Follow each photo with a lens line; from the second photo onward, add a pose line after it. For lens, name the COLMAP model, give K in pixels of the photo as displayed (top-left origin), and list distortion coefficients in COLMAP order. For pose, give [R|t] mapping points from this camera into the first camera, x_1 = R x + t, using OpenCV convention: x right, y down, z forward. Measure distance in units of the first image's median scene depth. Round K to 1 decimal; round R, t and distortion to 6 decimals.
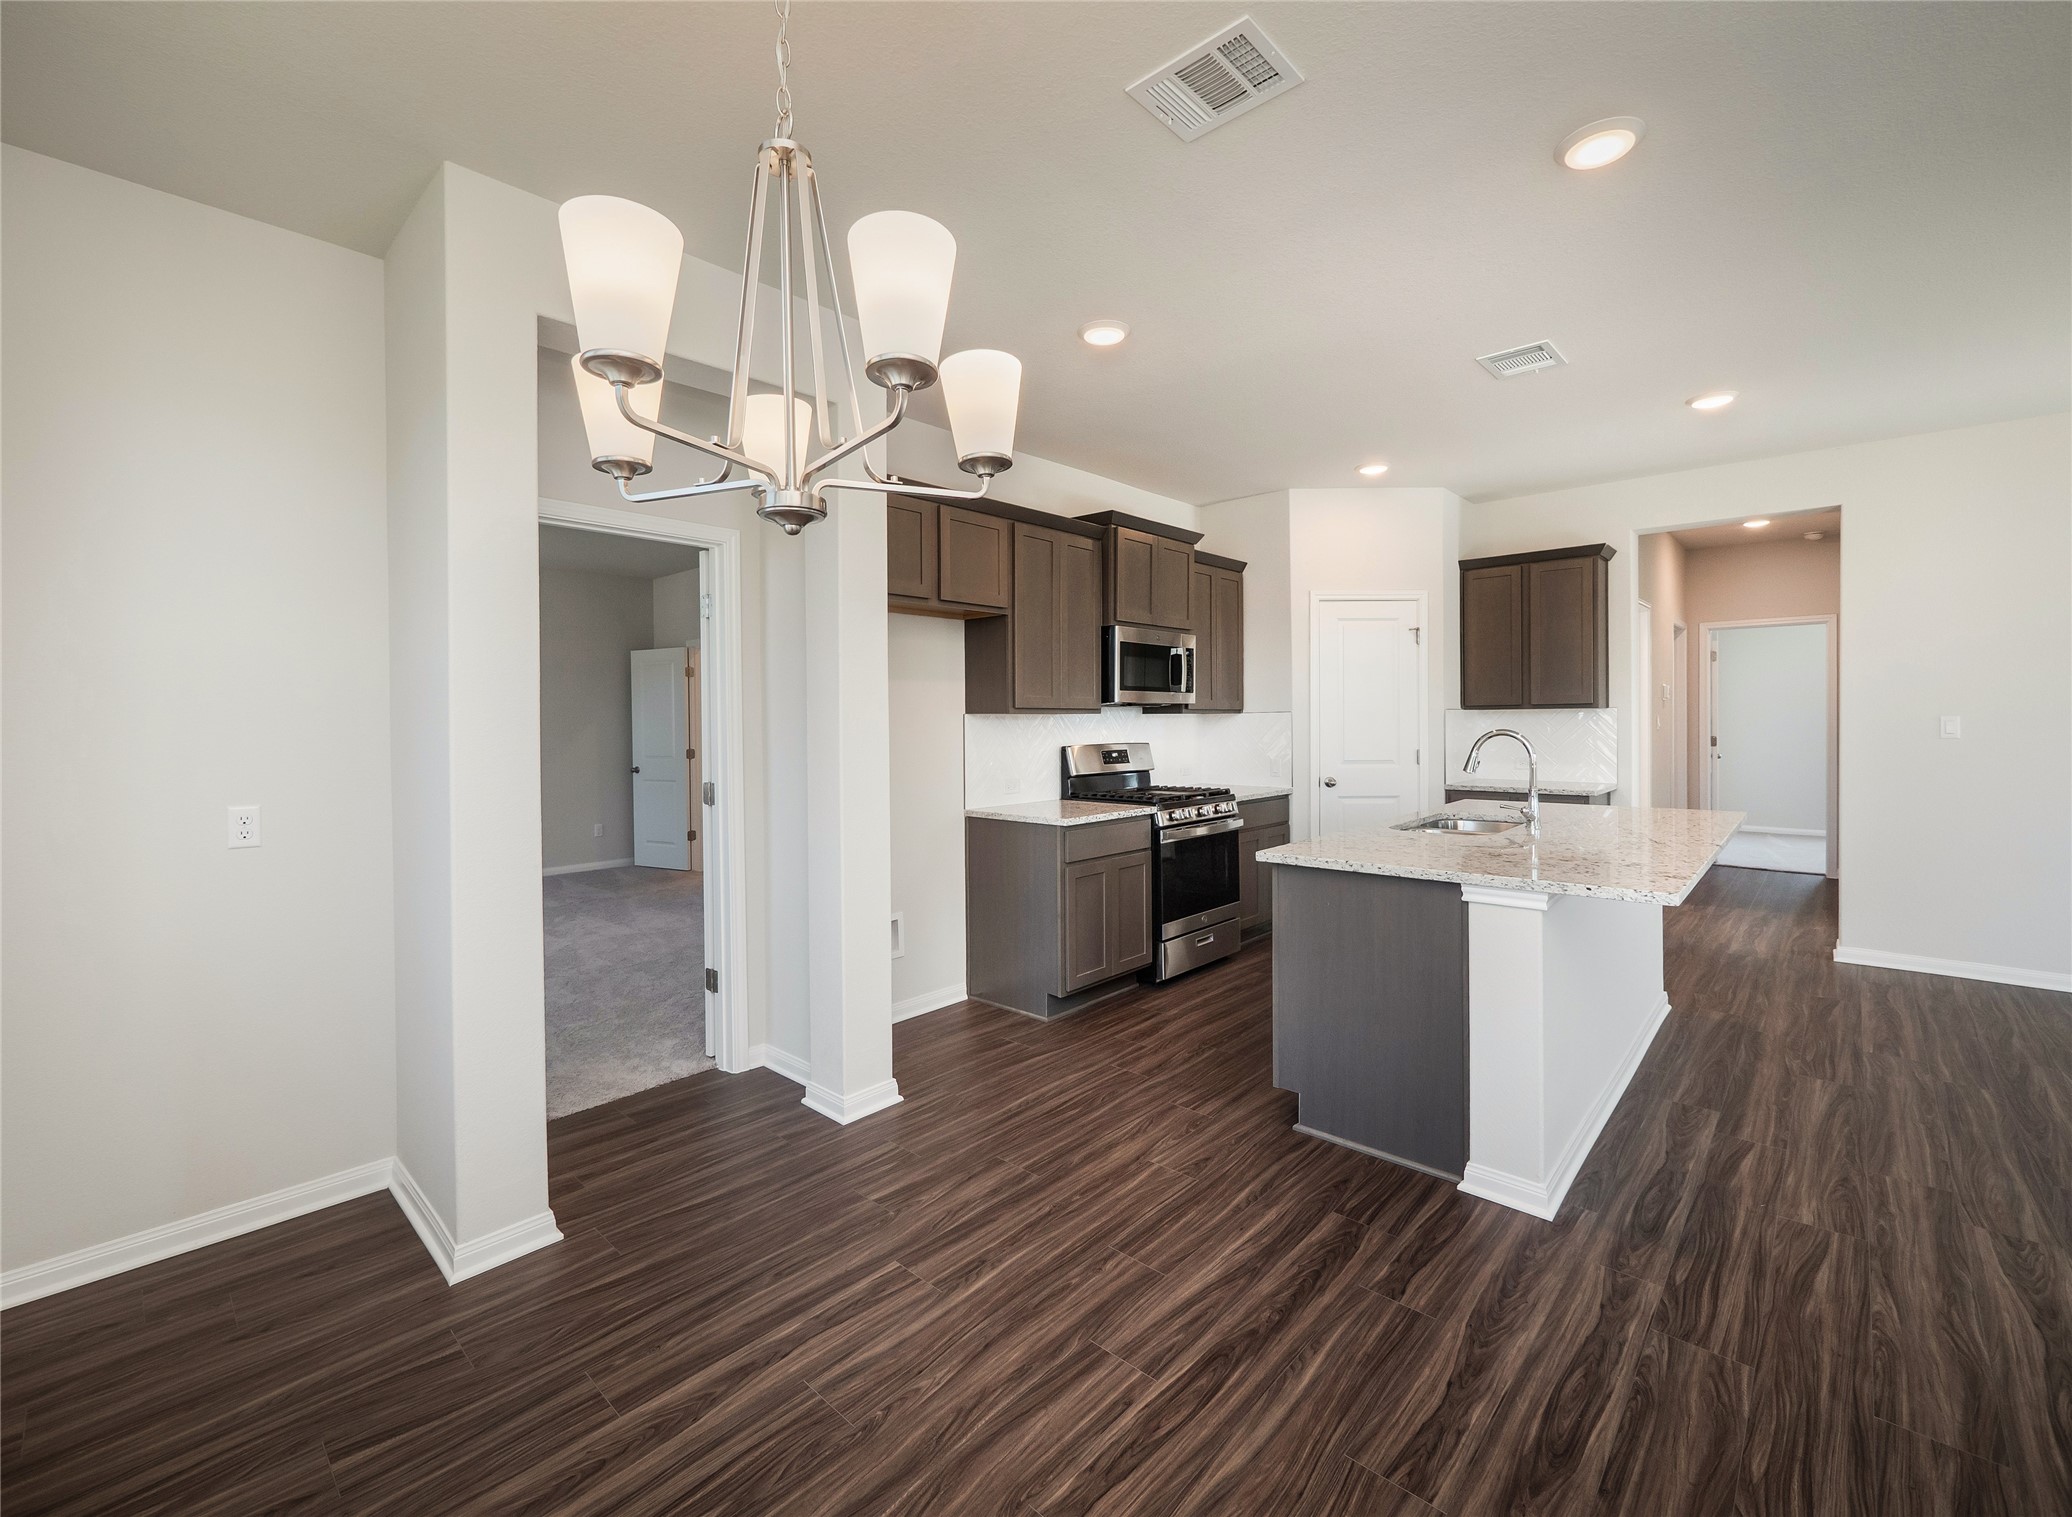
lens RADIAL K [[874.4, 0, 1023.6], [0, 874.4, 719.8], [0, 0, 1]] dist [-0.006564, -0.000198]
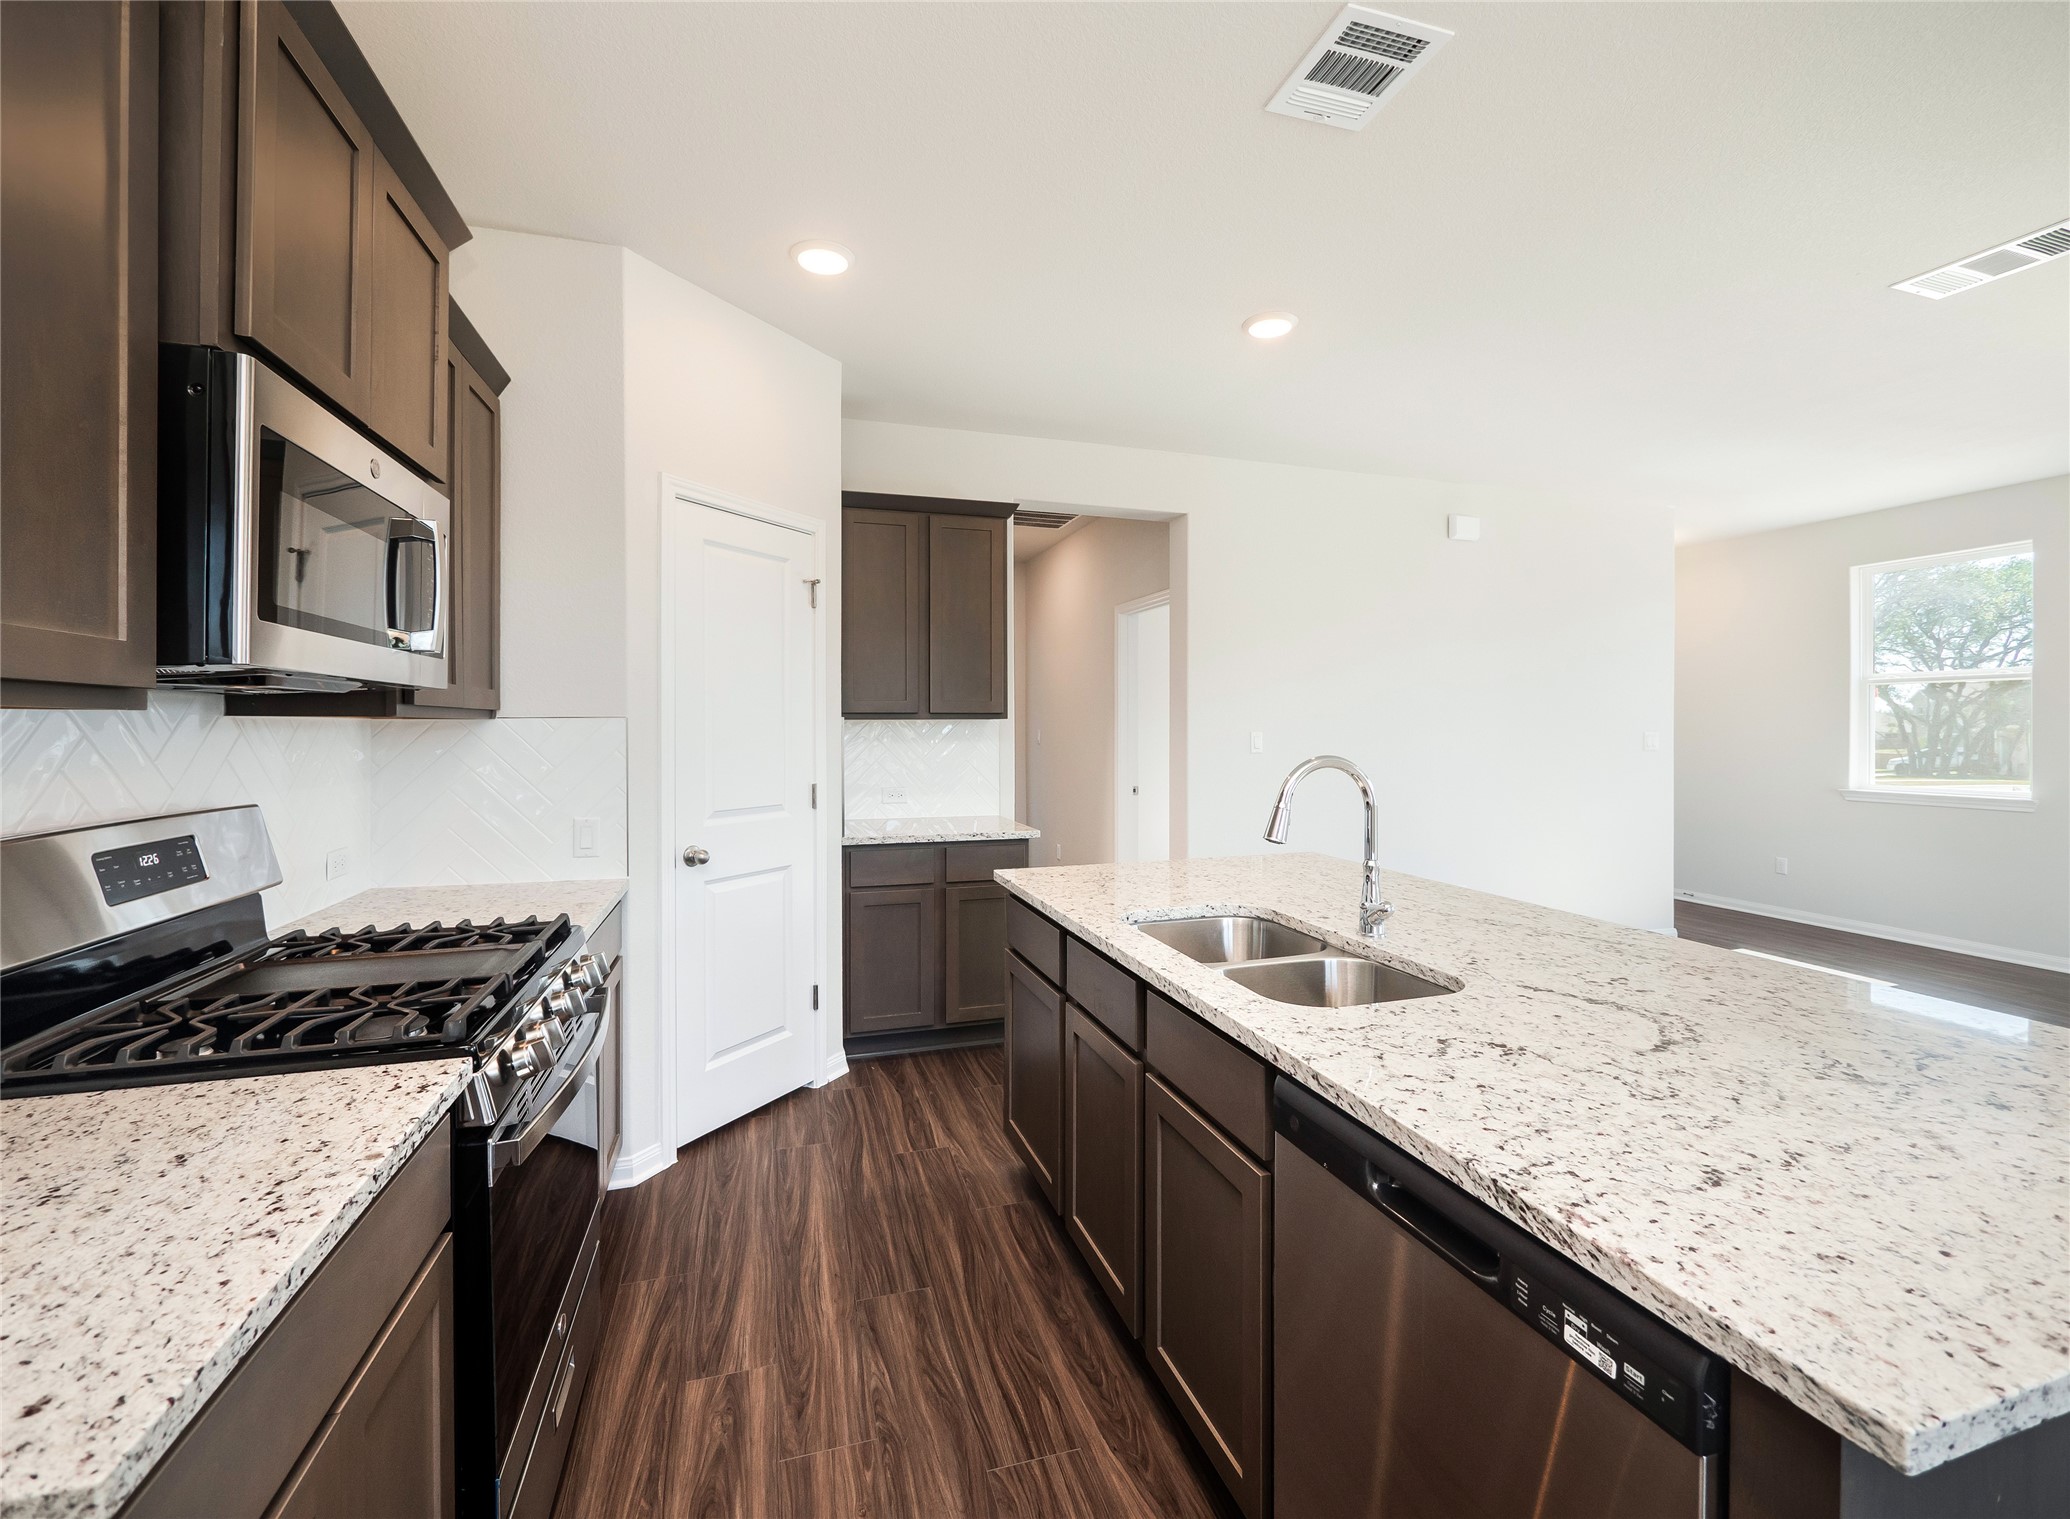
lens RADIAL K [[873.6, 0, 1012.1], [0, 873.6, 732.6], [0, 0, 1]] dist [-0.006564, -0.000198]
pose [[0.513602, 0.001285, 0.858028, 0.008442], [-0.003352, 0.999994, 0.000510, -0.001913], [-0.858022, -0.003138, 0.513603, 0.631518]]
